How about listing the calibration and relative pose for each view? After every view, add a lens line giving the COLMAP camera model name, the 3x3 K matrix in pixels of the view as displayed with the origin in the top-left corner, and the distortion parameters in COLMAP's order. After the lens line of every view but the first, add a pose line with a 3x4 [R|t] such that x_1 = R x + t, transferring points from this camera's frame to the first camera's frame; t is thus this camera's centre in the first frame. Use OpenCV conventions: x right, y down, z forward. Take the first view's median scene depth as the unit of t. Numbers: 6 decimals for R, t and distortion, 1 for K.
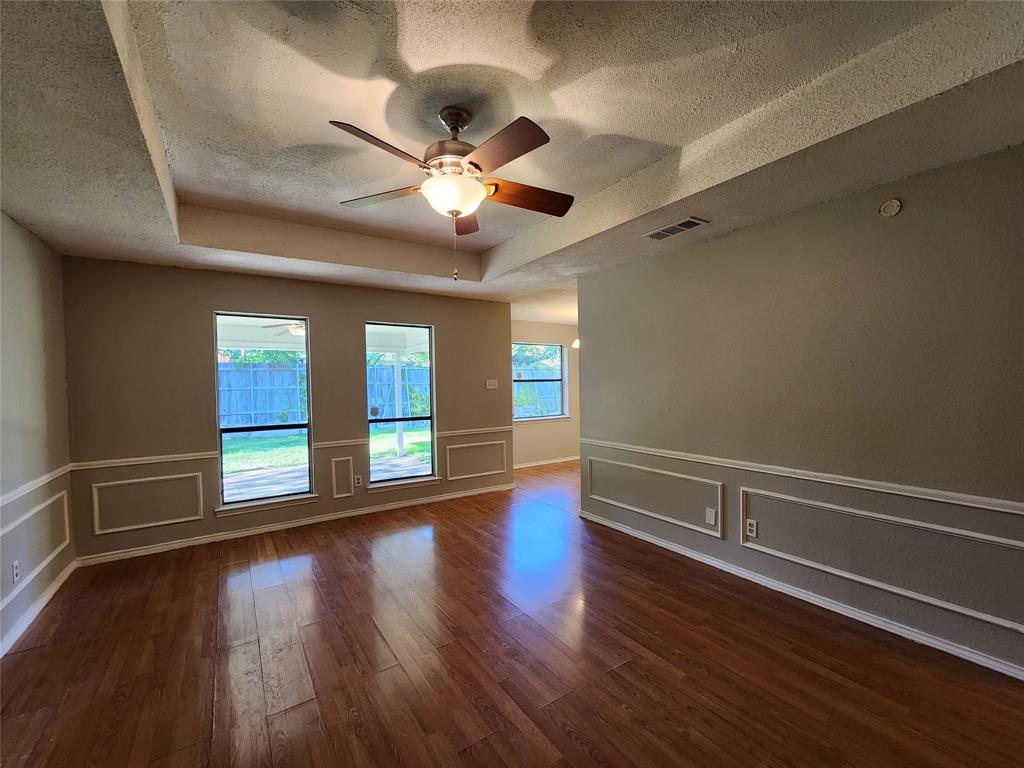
lens RADIAL K [[421.2, 0, 508.8], [0, 421.2, 392.8], [0, 0, 1]] dist [0.002327, -0.001895]
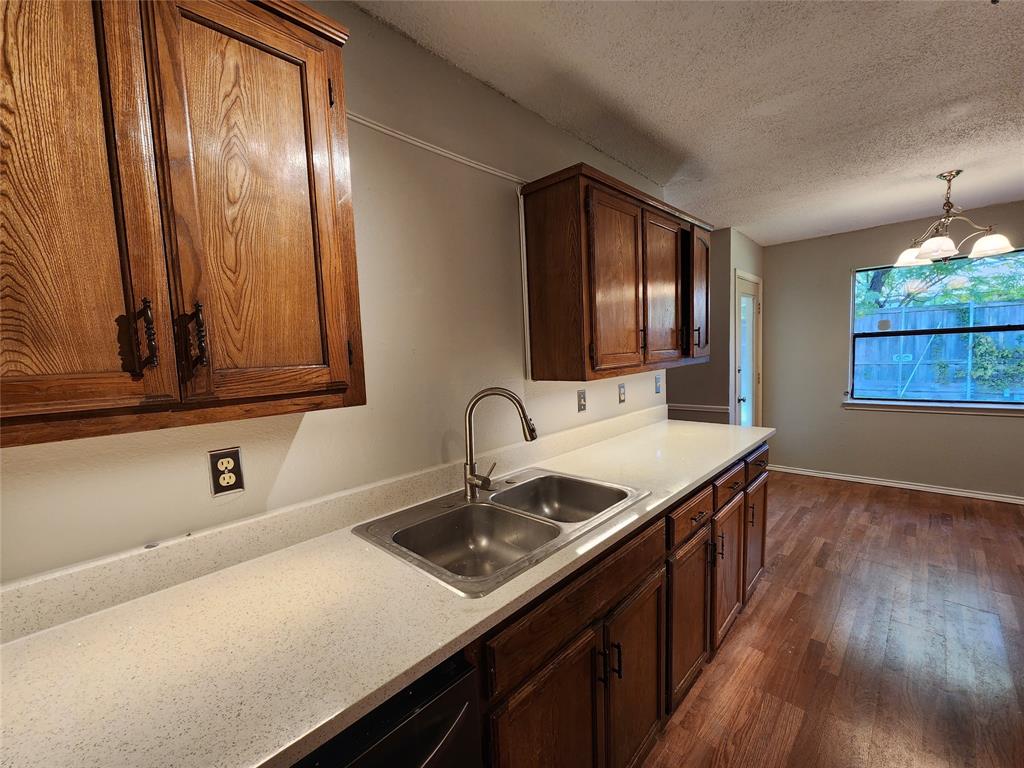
lens RADIAL K [[421.2, 0, 507.9], [0, 421.2, 393.4], [0, 0, 1]] dist [0.002327, -0.001895]
pose [[0.213055, 0.096746, -0.972239, 1.087442], [0.021523, 0.994379, 0.103666, -0.042998], [0.976803, -0.043012, 0.209775, 0.875474]]
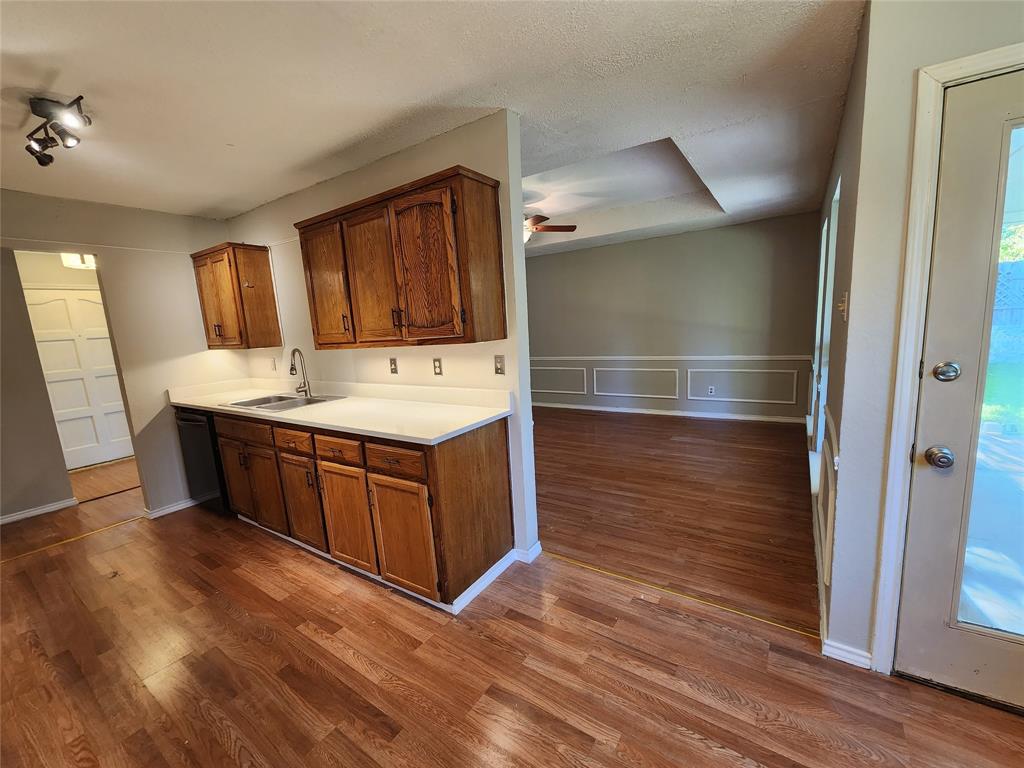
lens RADIAL K [[421.2, 0, 503.2], [0, 421.2, 391.5], [0, 0, 1]] dist [0.002327, -0.001895]
pose [[-0.923679, 0.127746, -0.361244, 0.560715], [0.063624, 0.980833, 0.184168, -0.055024], [0.377847, 0.147128, -0.914103, 2.072965]]
